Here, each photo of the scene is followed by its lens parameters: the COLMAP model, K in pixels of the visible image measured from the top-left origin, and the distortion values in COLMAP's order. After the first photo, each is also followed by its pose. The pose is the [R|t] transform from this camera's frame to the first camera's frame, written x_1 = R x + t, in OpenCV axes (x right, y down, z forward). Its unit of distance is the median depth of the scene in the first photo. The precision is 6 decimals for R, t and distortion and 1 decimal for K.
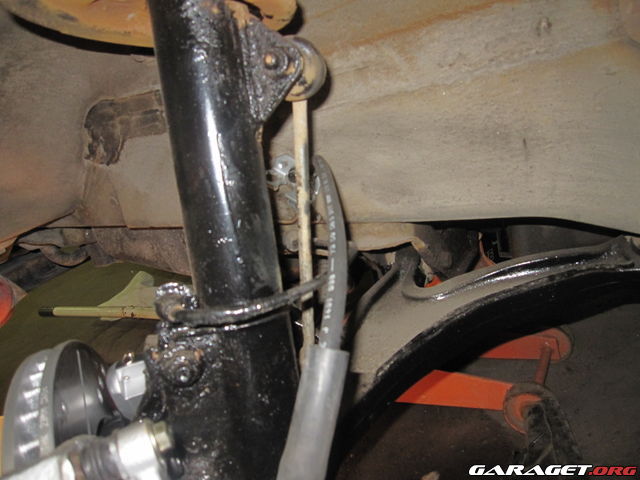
lens RADIAL K [[514.4, 0, 320.0], [0, 514.4, 240.0], [0, 0, 1]] dist [-0.044104, -0.004229]
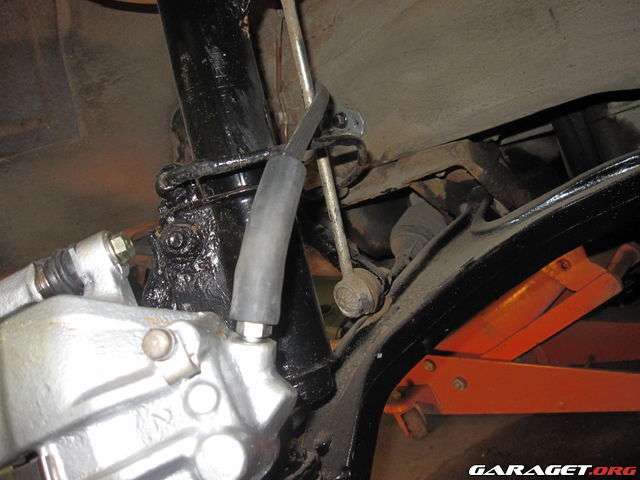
lens RADIAL K [[514.4, 0, 320.0], [0, 514.4, 240.0], [0, 0, 1]] dist [-0.044104, -0.004229]
pose [[0.953325, -0.115631, -0.278928, 0.158193], [0.078933, 0.987082, -0.139422, 0.228027], [0.291446, 0.110898, 0.950137, 0.048253]]
